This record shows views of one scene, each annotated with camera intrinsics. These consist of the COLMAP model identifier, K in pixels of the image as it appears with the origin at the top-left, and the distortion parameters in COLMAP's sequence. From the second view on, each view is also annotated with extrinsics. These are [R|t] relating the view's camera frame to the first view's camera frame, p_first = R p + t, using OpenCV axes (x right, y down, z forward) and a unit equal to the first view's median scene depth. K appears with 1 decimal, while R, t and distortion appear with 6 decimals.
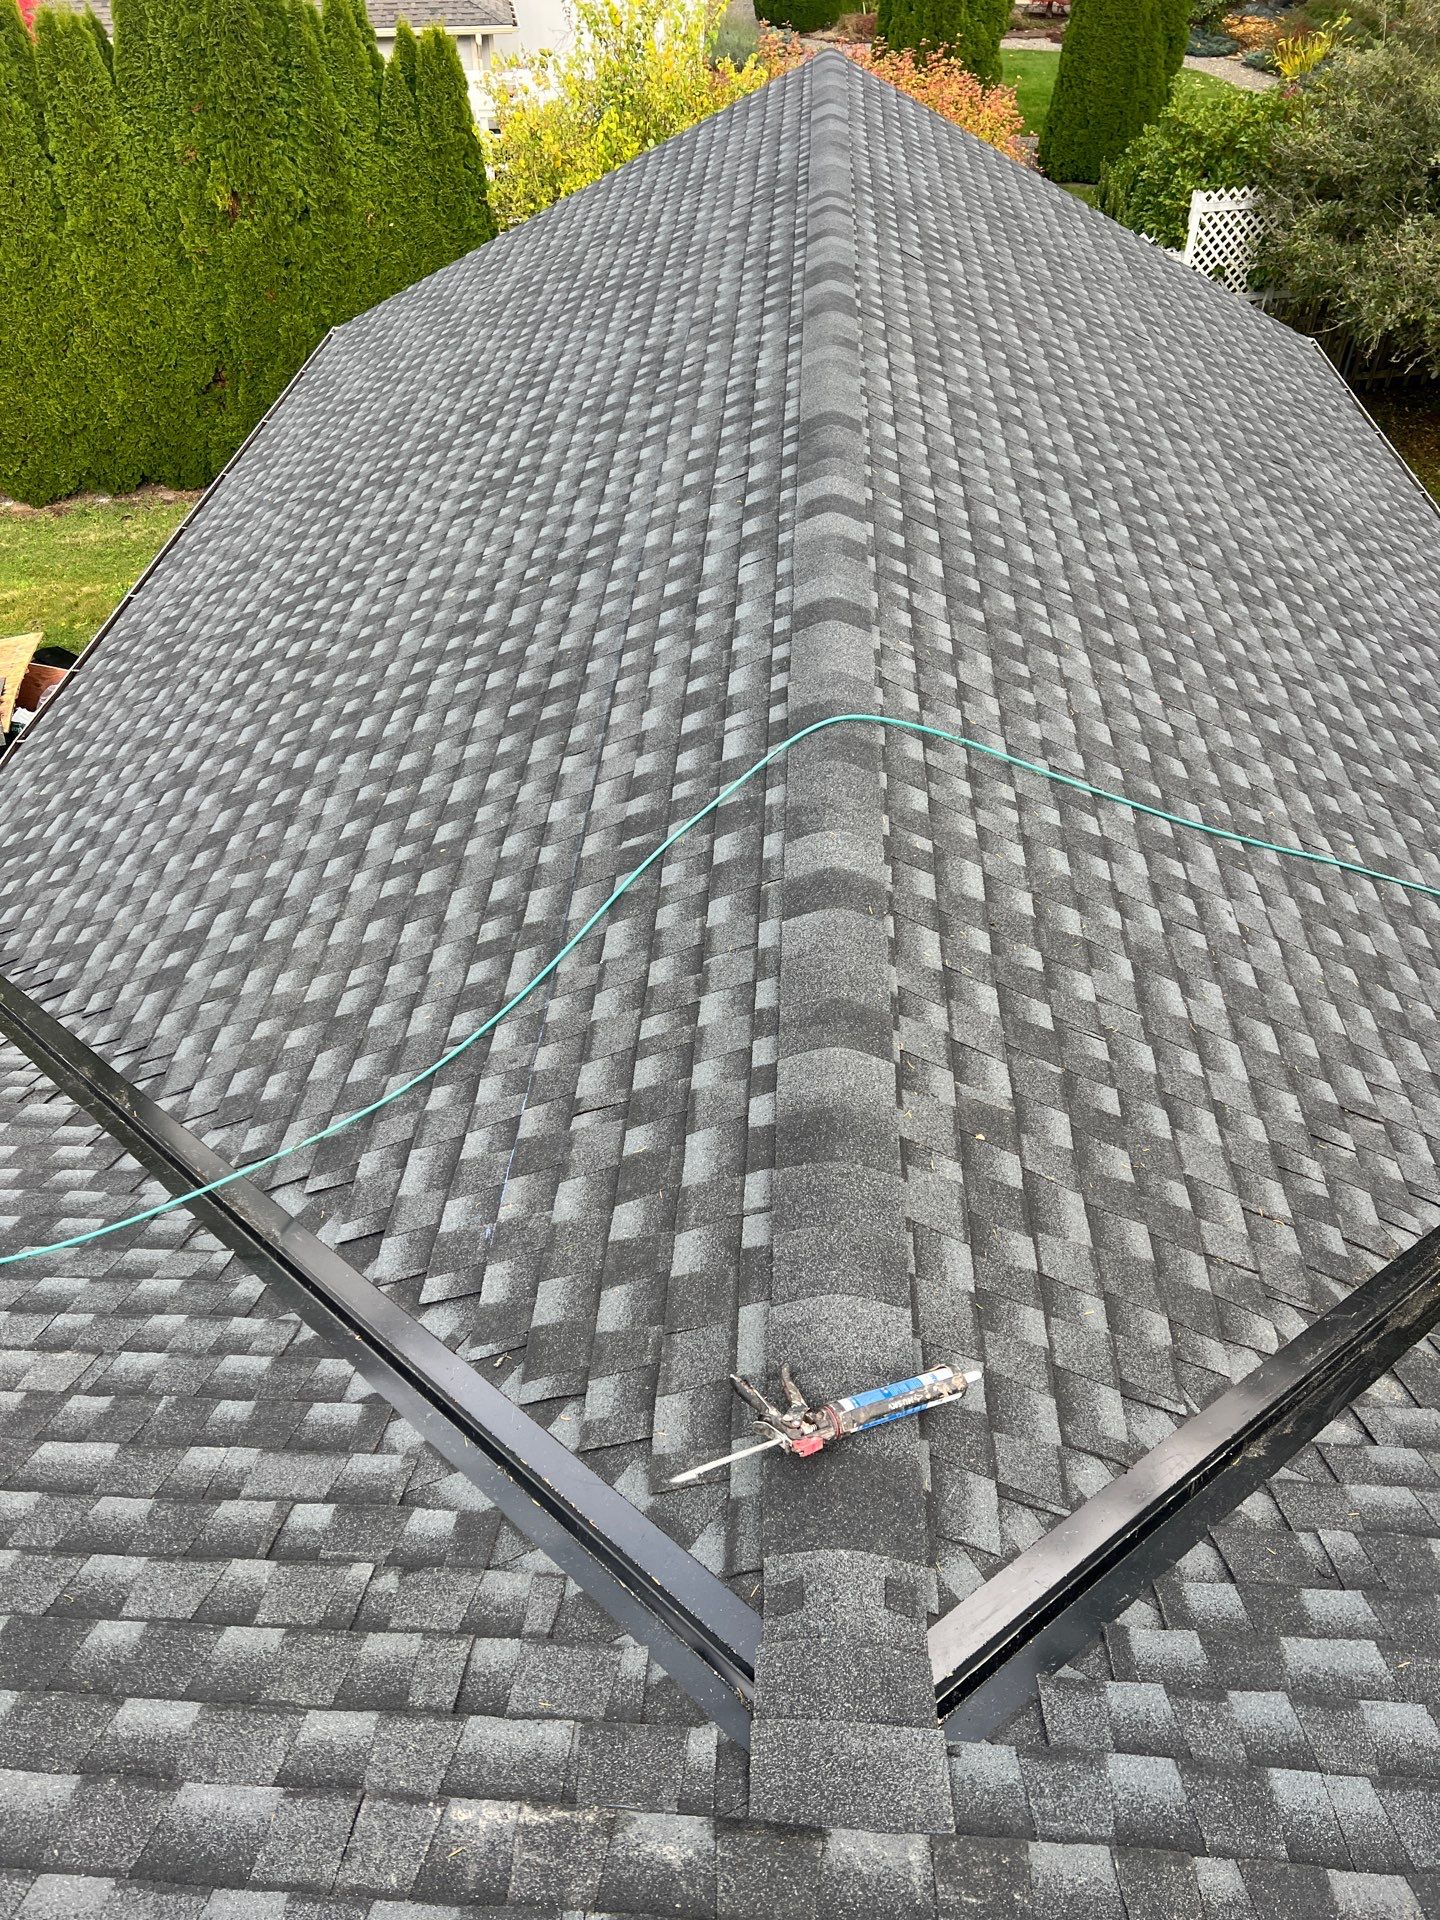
lens RADIAL K [[1434.6, 0, 708.6], [0, 1434.6, 961.1], [0, 0, 1]] dist [0.046151, -0.046405]
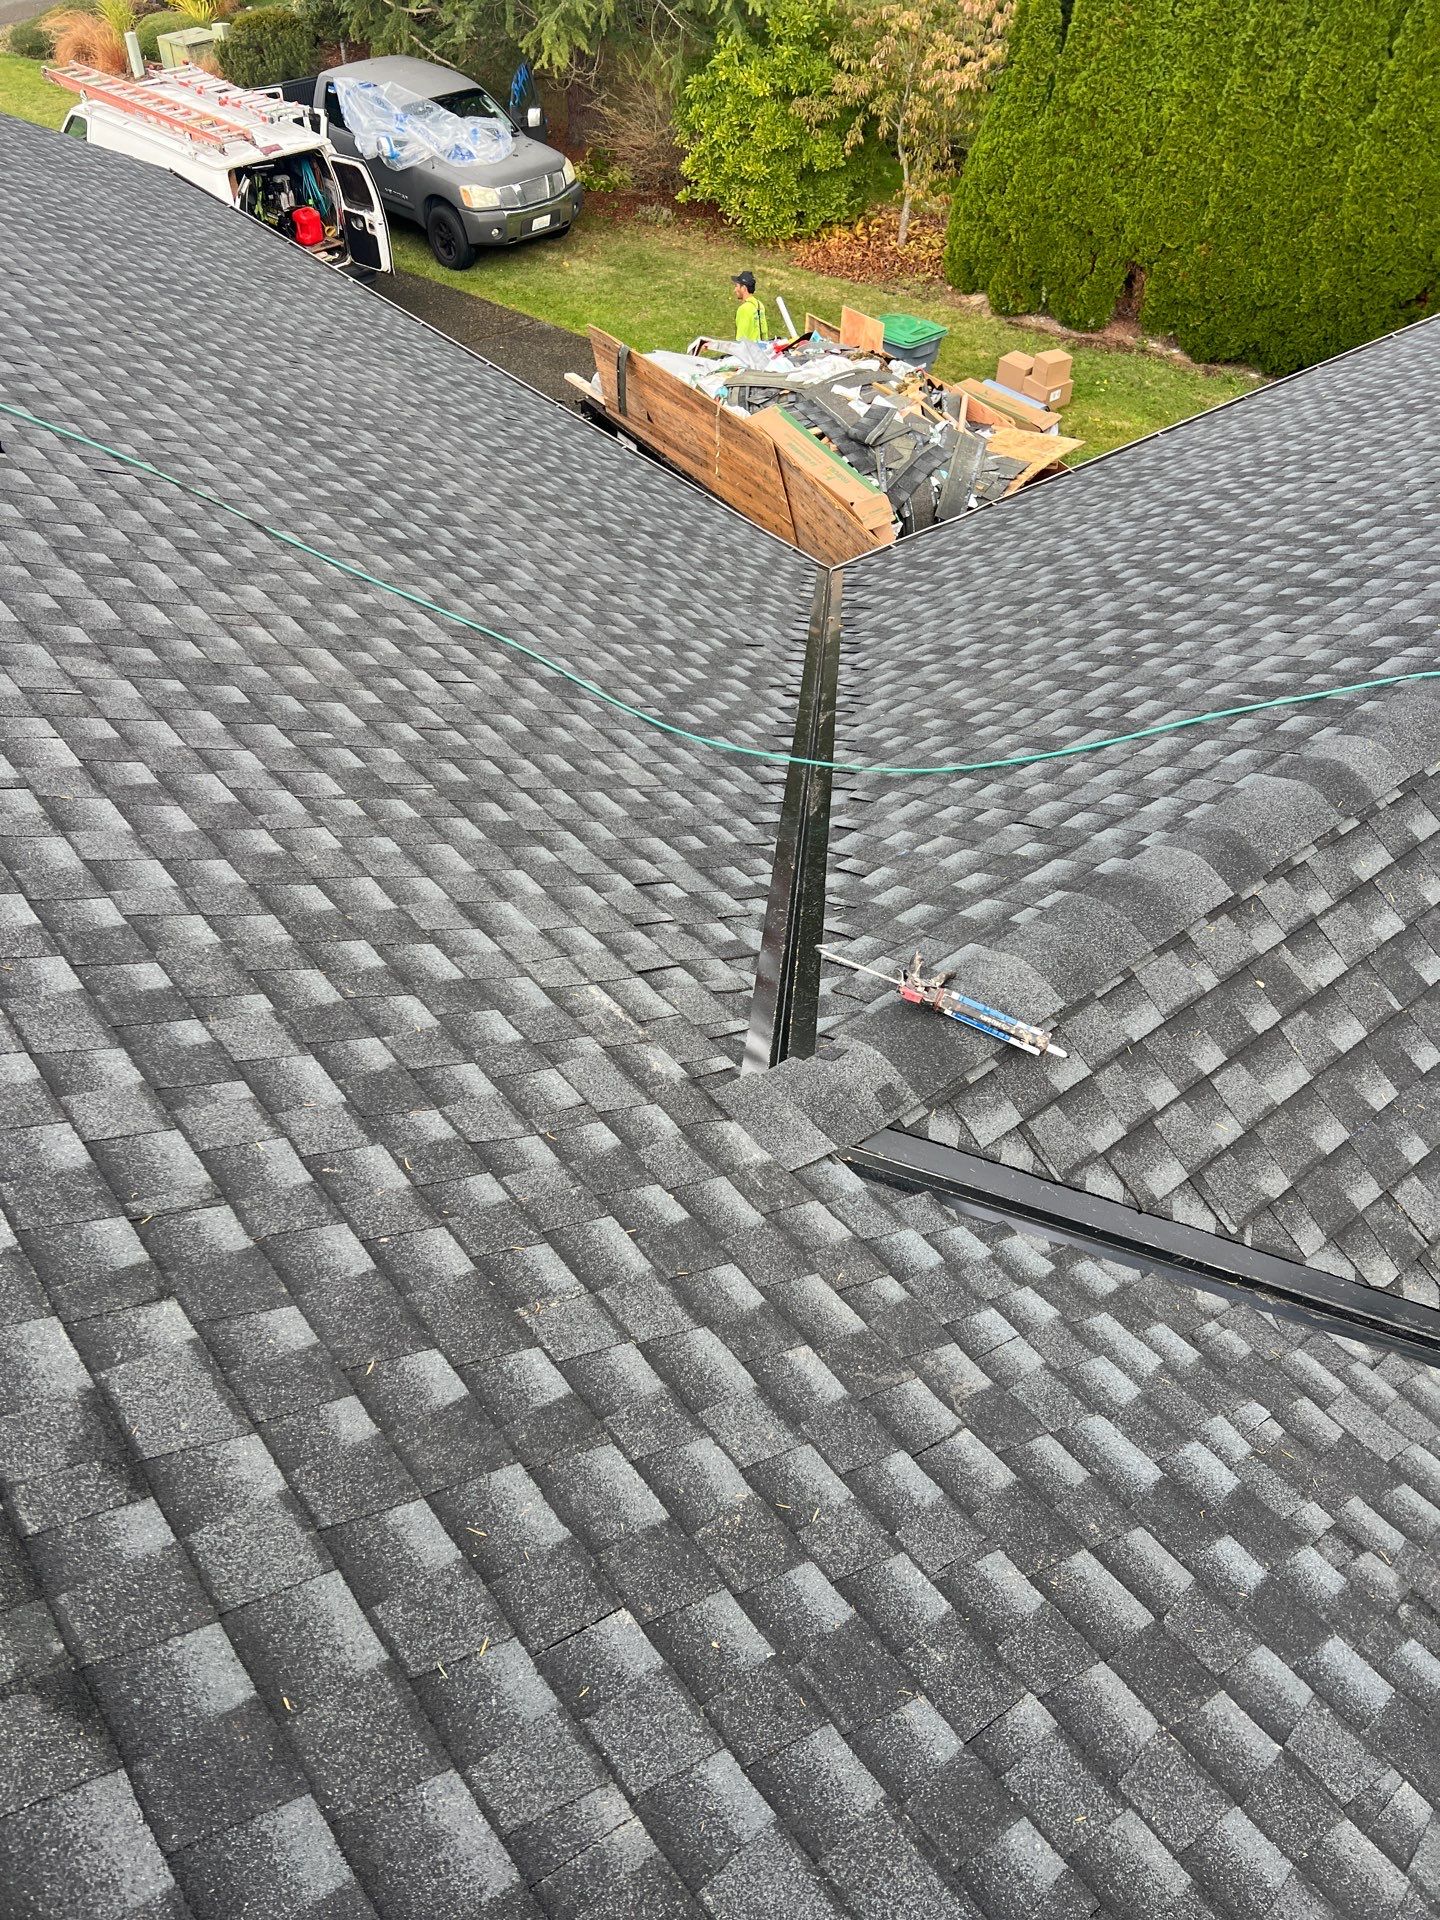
lens RADIAL K [[1434.6, 0, 708.6], [0, 1434.6, 961.1], [0, 0, 1]] dist [0.046151, -0.046405]
pose [[0.671583, 0.526223, -0.521599, 0.494594], [-0.496707, 0.842117, 0.210050, 0.085228], [0.549780, 0.118016, 0.826930, -0.207625]]
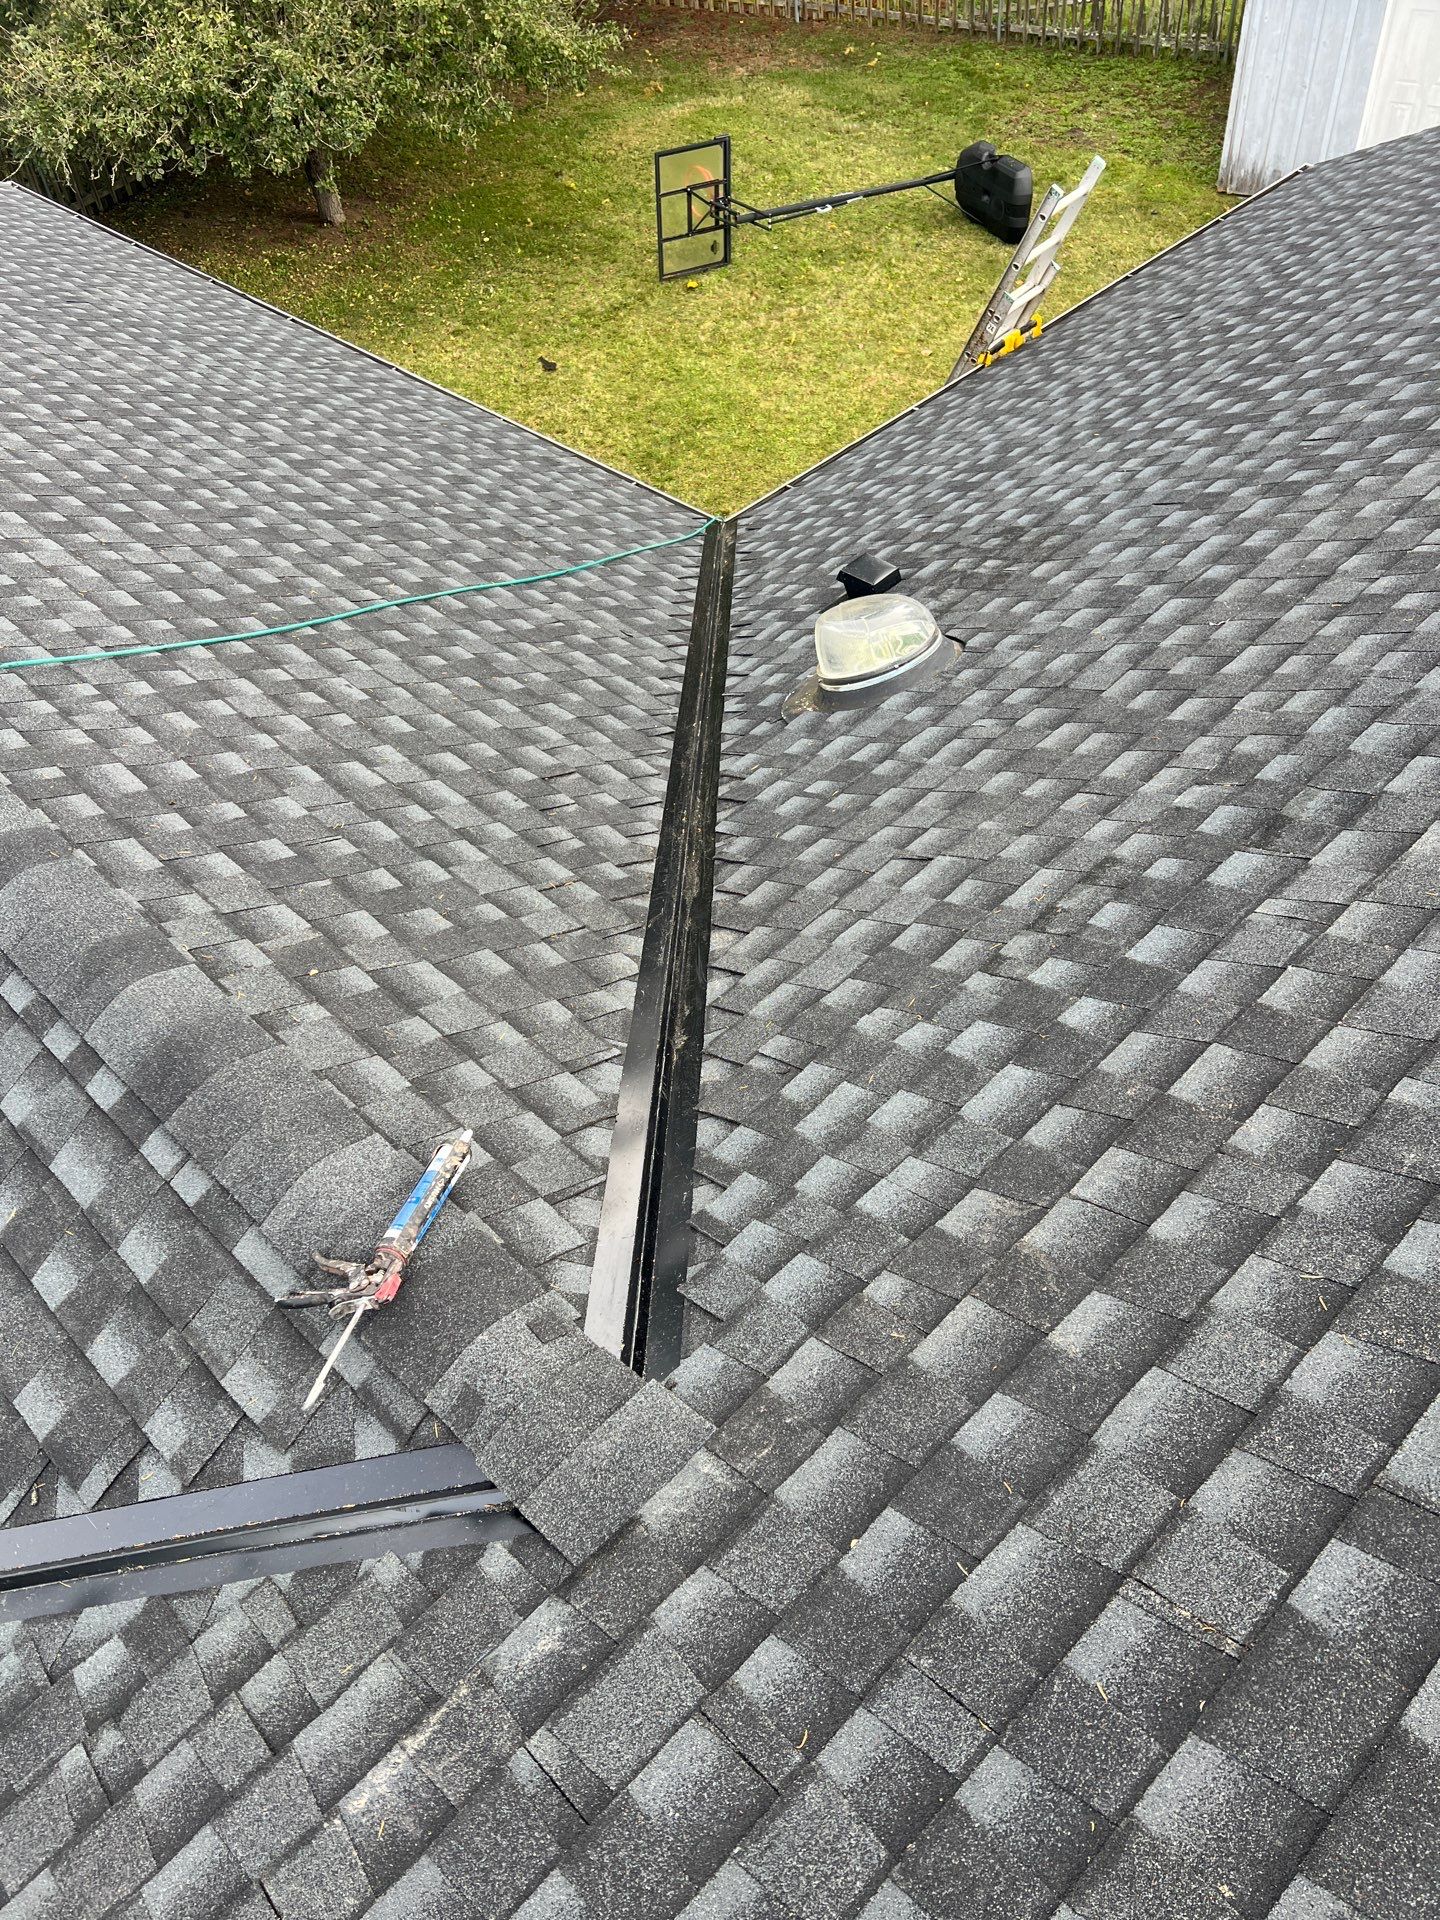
lens RADIAL K [[1430.9, 0, 704.7], [0, 1430.9, 965.4], [0, 0, 1]] dist [0.067344, -0.087821]
pose [[0.666437, -0.586833, 0.459878, -0.084411], [0.545088, 0.804340, 0.236468, 0.032491], [-0.508665, 0.093083, 0.855918, 0.019349]]
